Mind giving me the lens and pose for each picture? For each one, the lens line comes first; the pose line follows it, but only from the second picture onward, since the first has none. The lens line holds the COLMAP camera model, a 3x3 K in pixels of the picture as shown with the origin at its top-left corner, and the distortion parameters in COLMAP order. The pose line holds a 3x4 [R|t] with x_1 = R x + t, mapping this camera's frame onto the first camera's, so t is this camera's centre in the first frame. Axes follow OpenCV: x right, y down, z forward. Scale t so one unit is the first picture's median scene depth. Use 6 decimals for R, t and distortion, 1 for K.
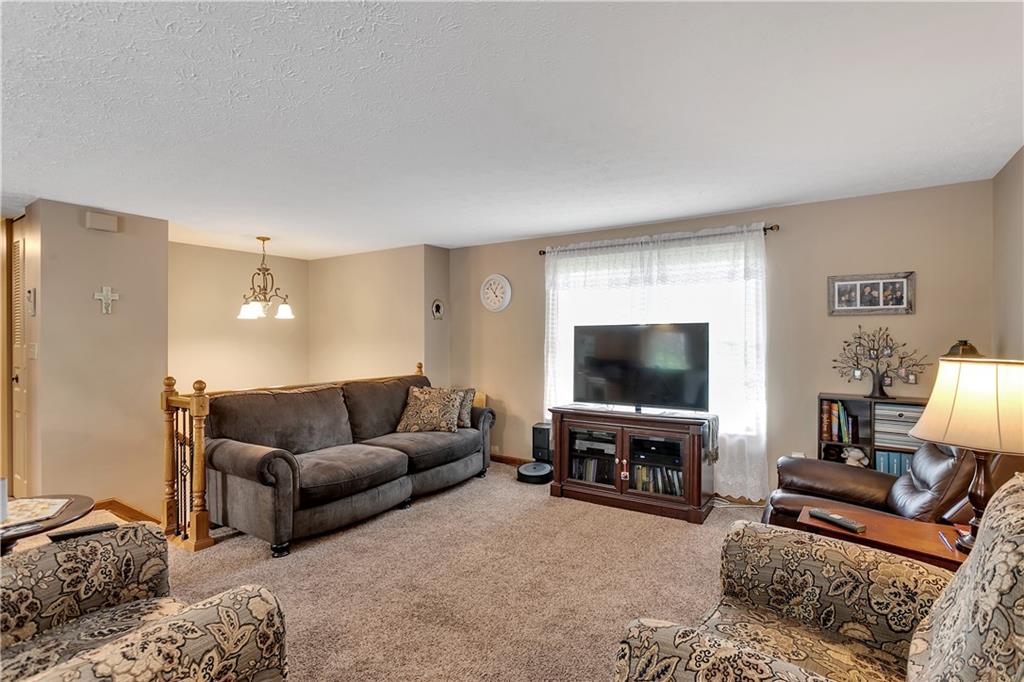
lens RADIAL K [[516.6, 0, 536.6], [0, 516.6, 339.6], [0, 0, 1]] dist [-0.017845, 0.000643]
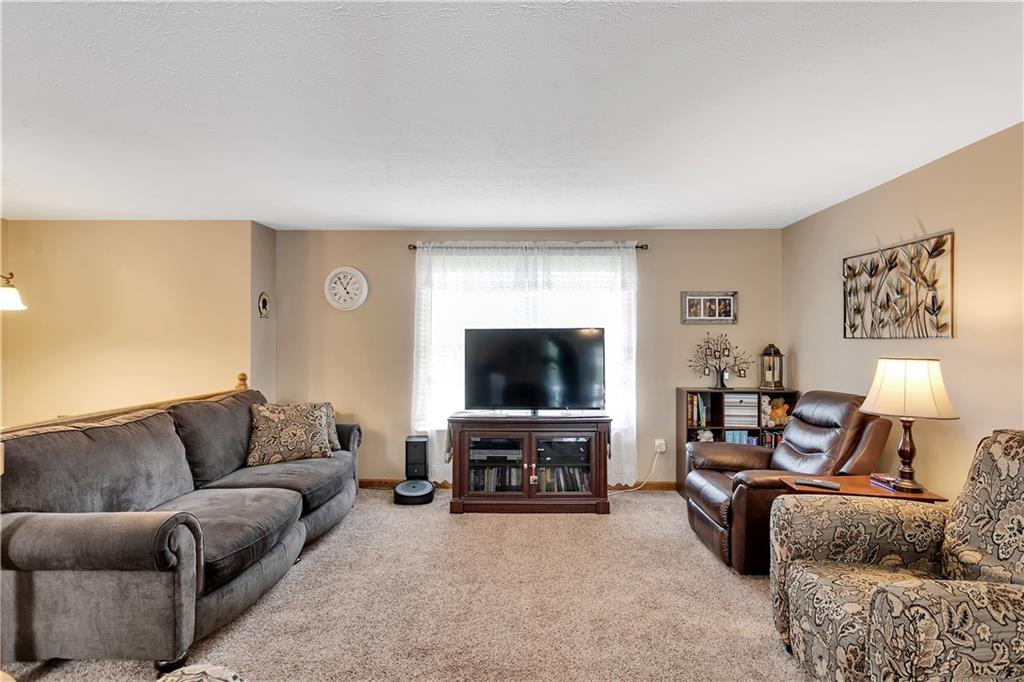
lens RADIAL K [[515.7, 0, 546.6], [0, 515.7, 340.9], [0, 0, 1]] dist [-0.023407, 0.008240]
pose [[0.835833, 0.001954, 0.548980, -0.354078], [-0.000117, 0.999994, -0.003382, -0.001704], [-0.548984, 0.002763, 0.835828, 0.150426]]
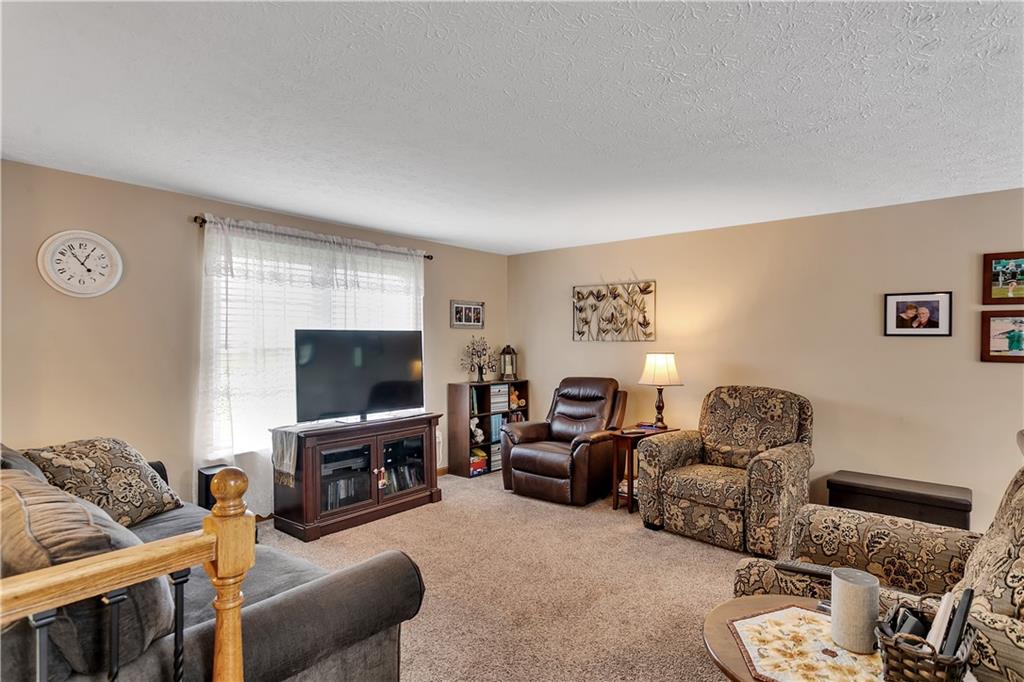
lens RADIAL K [[515.7, 0, 546.6], [0, 515.7, 340.9], [0, 0, 1]] dist [-0.023407, 0.008240]
pose [[0.081461, 0.003846, 0.996669, -0.777360], [0.003306, 0.999986, -0.004129, -0.004046], [-0.996671, 0.003632, 0.081447, 0.602811]]
